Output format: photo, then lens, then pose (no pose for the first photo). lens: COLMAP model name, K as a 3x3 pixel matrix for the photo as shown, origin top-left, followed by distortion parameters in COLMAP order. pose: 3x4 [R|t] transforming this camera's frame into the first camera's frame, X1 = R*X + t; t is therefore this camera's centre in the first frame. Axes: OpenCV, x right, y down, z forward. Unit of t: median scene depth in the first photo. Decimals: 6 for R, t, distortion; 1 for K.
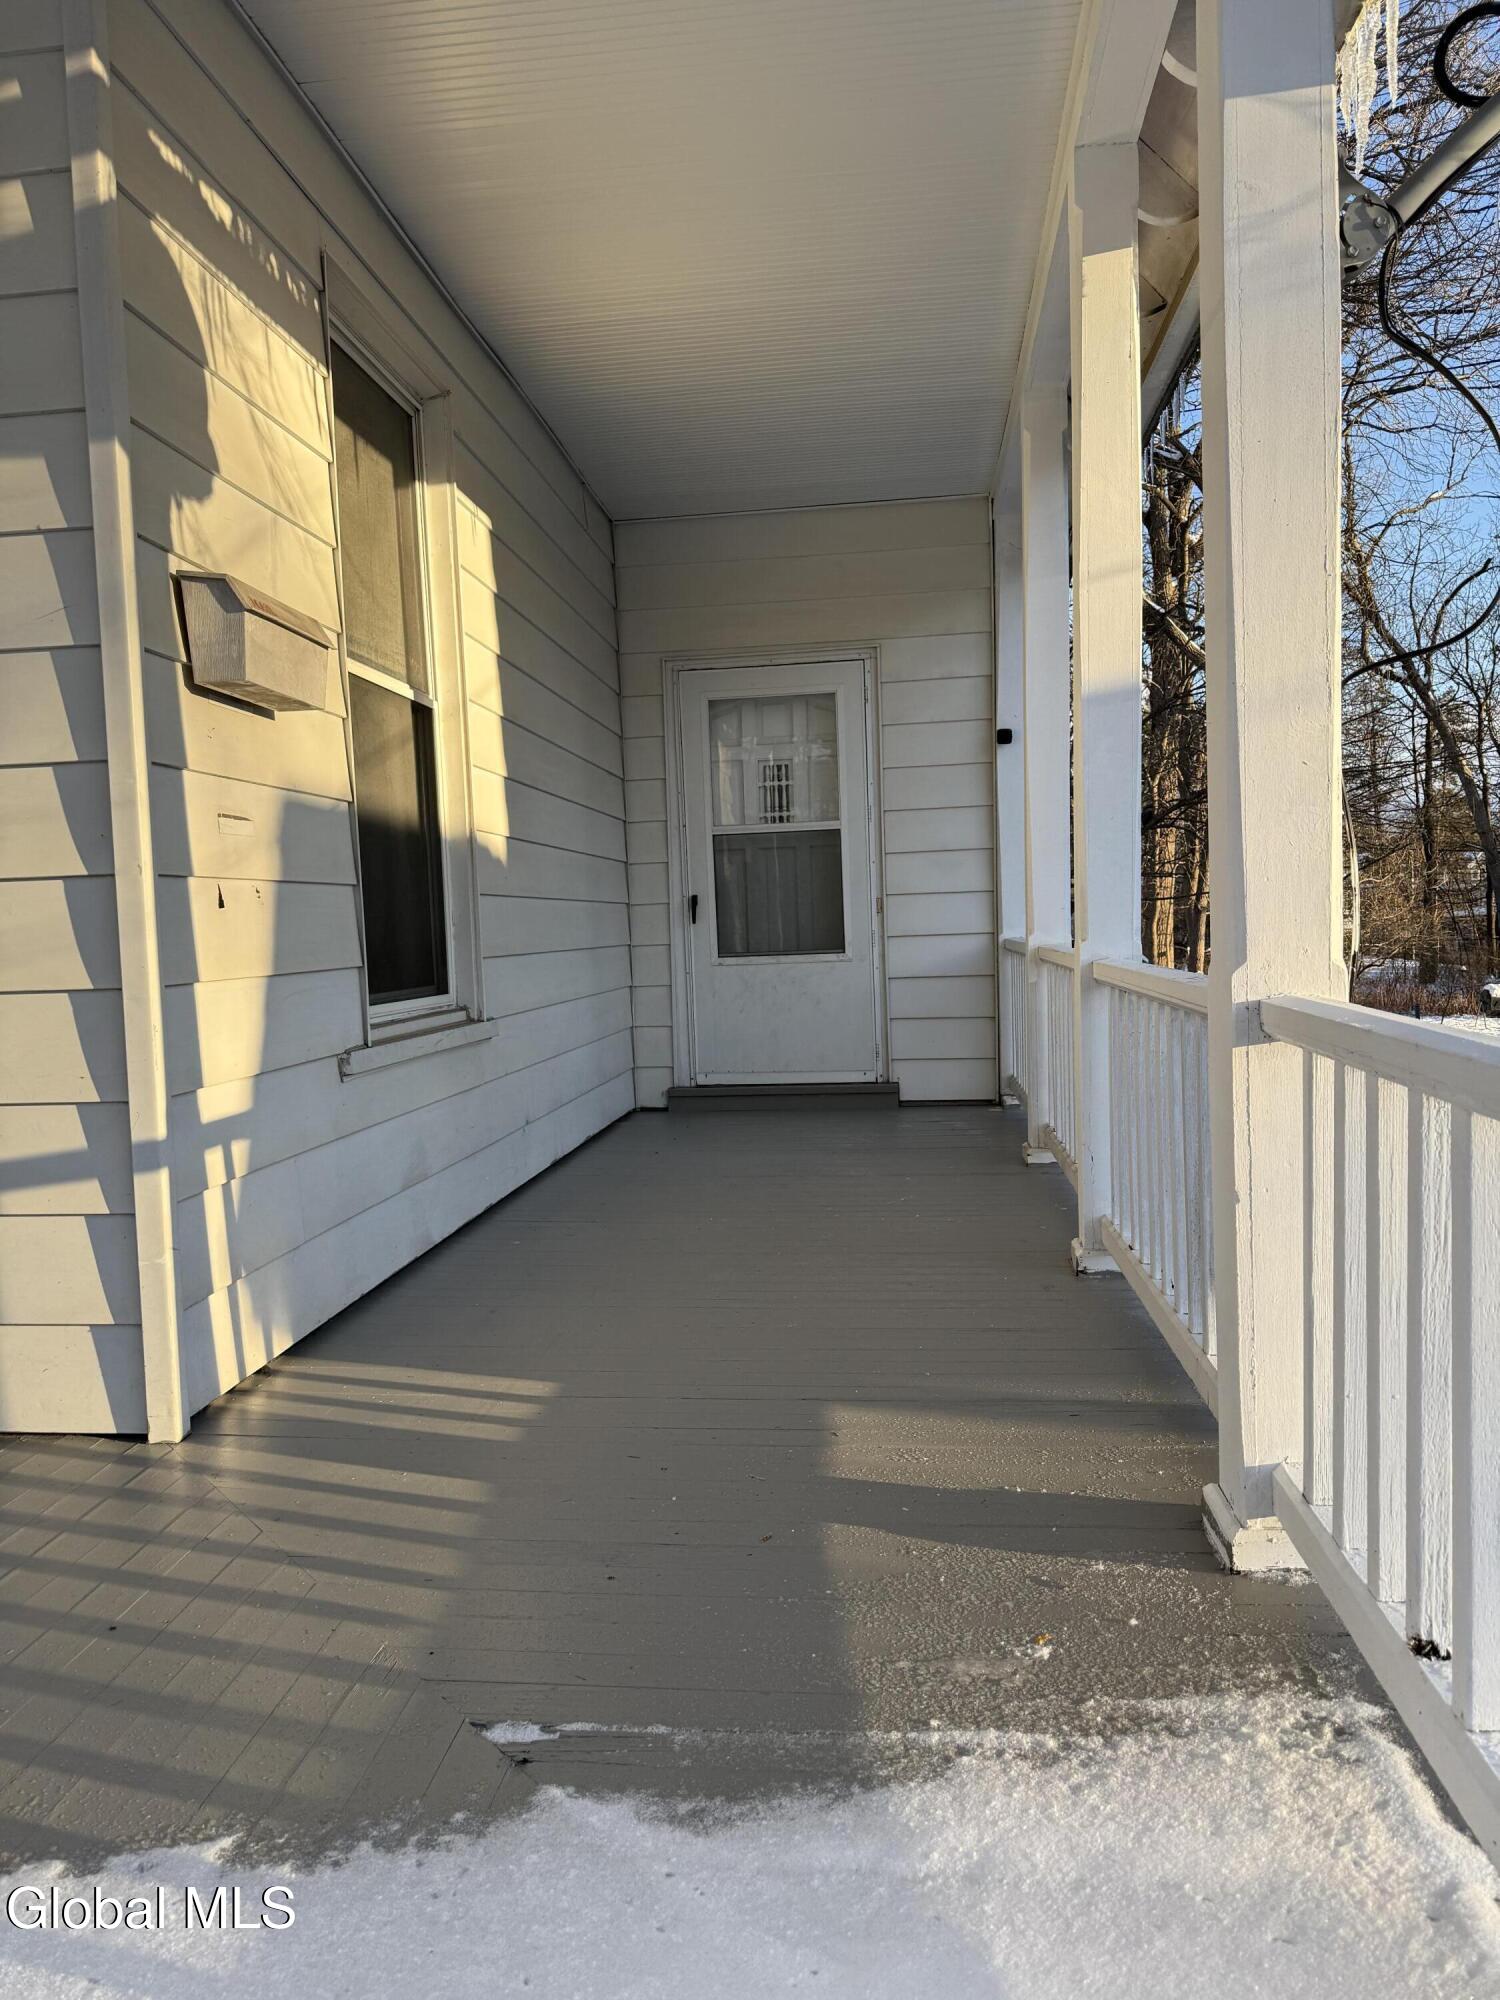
lens RADIAL K [[1344.3, 0, 750.0], [0, 1344.3, 1000.0], [0, 0, 1]] dist [0.101656, -0.107433]
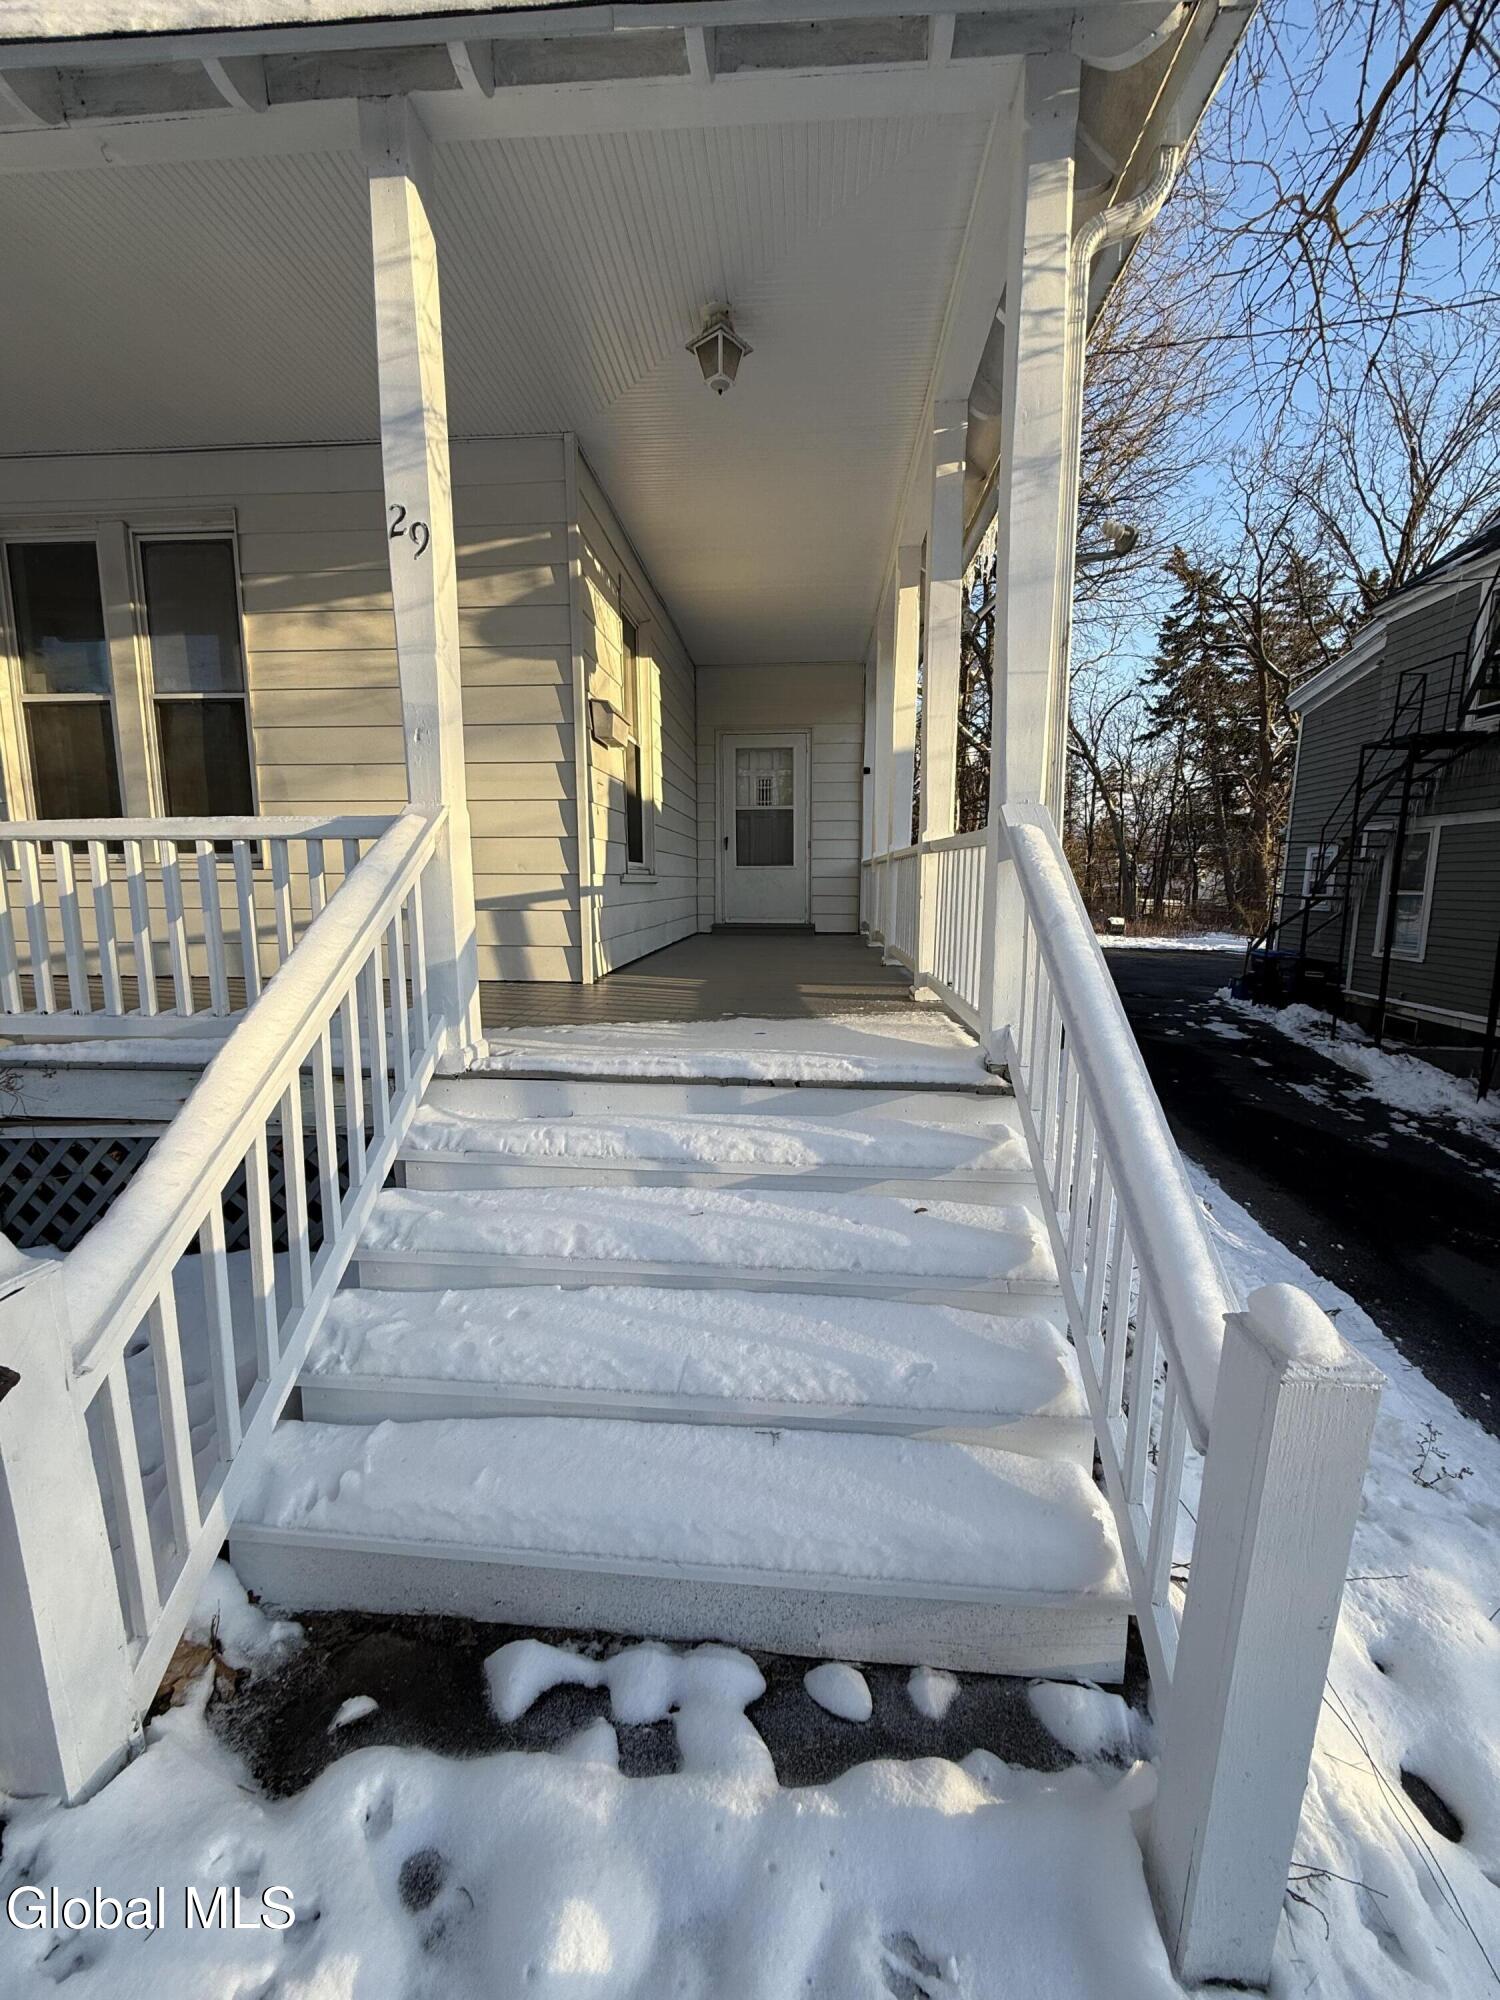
lens RADIAL K [[796.4, 0, 750.0], [0, 796.4, 1000.0], [0, 0, 1]] dist [0.000672, 0.000016]
pose [[0.998567, 0.027323, 0.046019, -0.077961], [-0.031162, 0.995905, 0.084866, 0.107968], [-0.043512, -0.086178, 0.995329, -0.470553]]
